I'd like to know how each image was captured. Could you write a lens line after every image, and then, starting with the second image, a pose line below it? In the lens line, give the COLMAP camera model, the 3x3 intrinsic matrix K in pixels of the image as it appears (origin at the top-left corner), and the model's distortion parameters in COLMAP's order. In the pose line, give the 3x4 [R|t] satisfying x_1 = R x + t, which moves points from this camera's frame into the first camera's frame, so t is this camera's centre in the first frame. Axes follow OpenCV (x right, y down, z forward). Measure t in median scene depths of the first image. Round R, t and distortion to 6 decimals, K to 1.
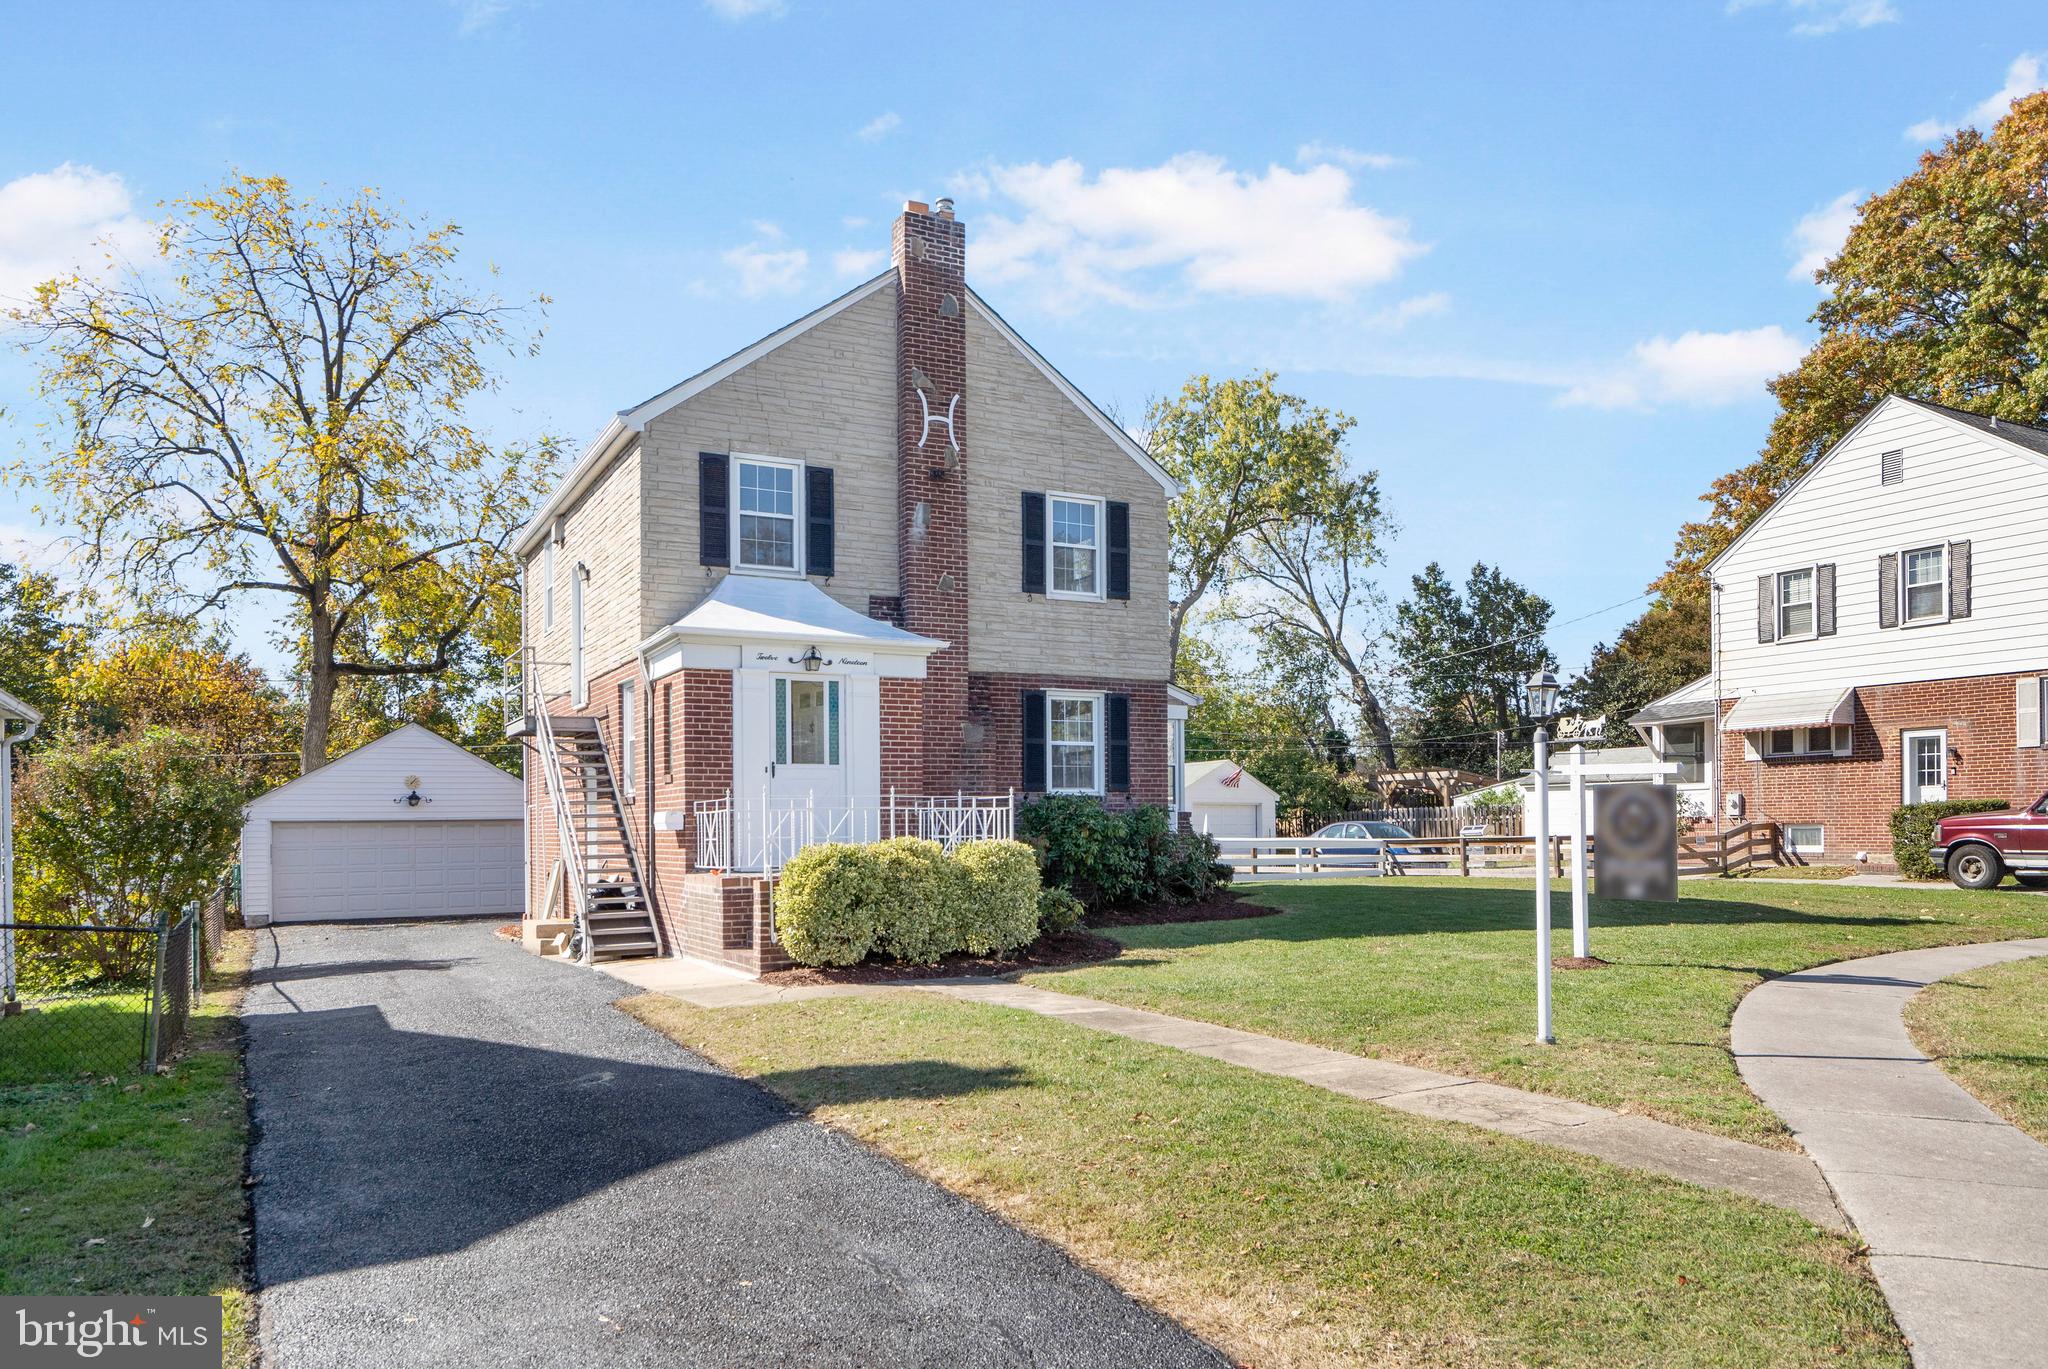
lens RADIAL K [[1413.8, 0, 1044.2], [0, 1413.8, 819.6], [0, 0, 1]] dist [-0.003931, -0.000148]
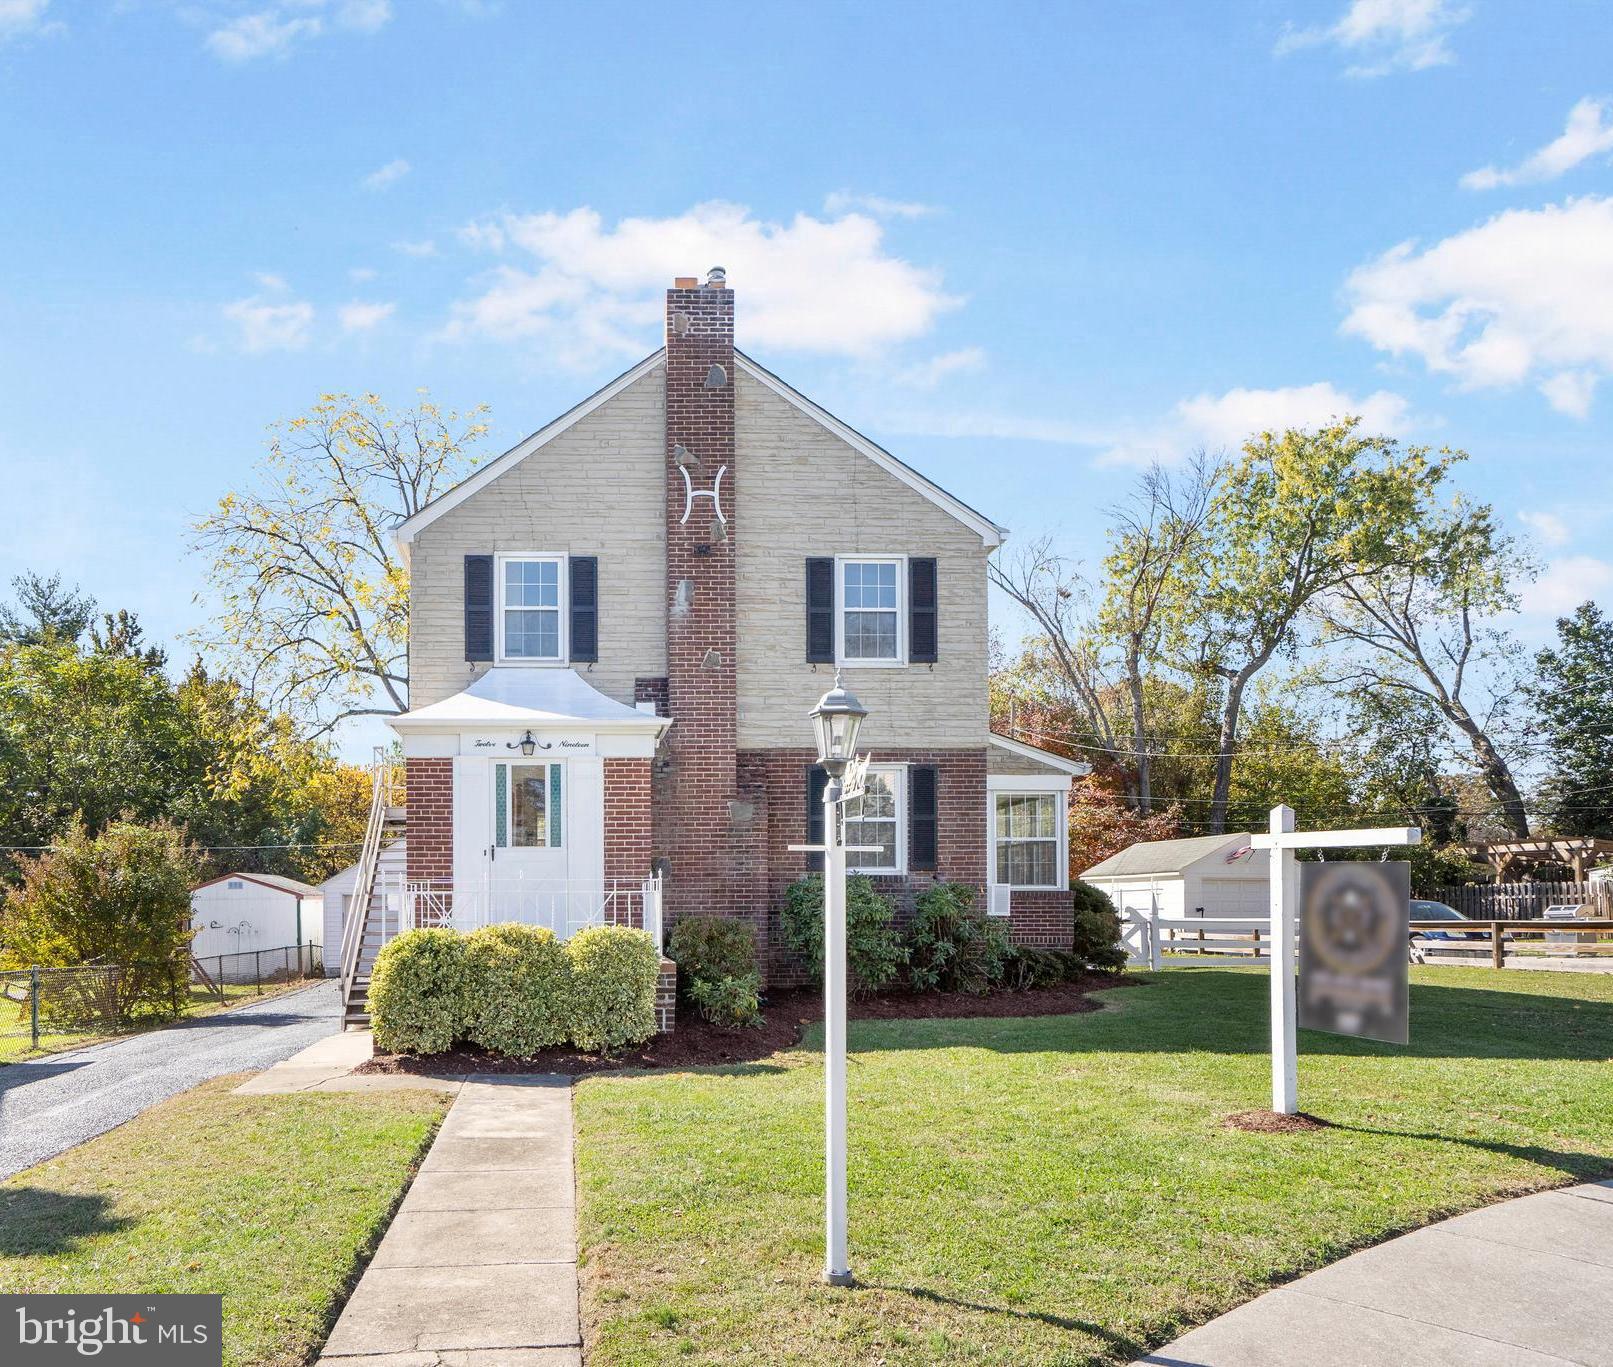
lens RADIAL K [[1157.7, 0, 716.9], [0, 1157.7, 887.8], [0, 0, 1]] dist [-0.002710, 0.005854]
pose [[0.891490, 0.002064, -0.453036, 0.289591], [-0.002280, 0.999997, 0.000068, -0.008787], [0.453035, 0.000973, 0.891492, 0.277535]]
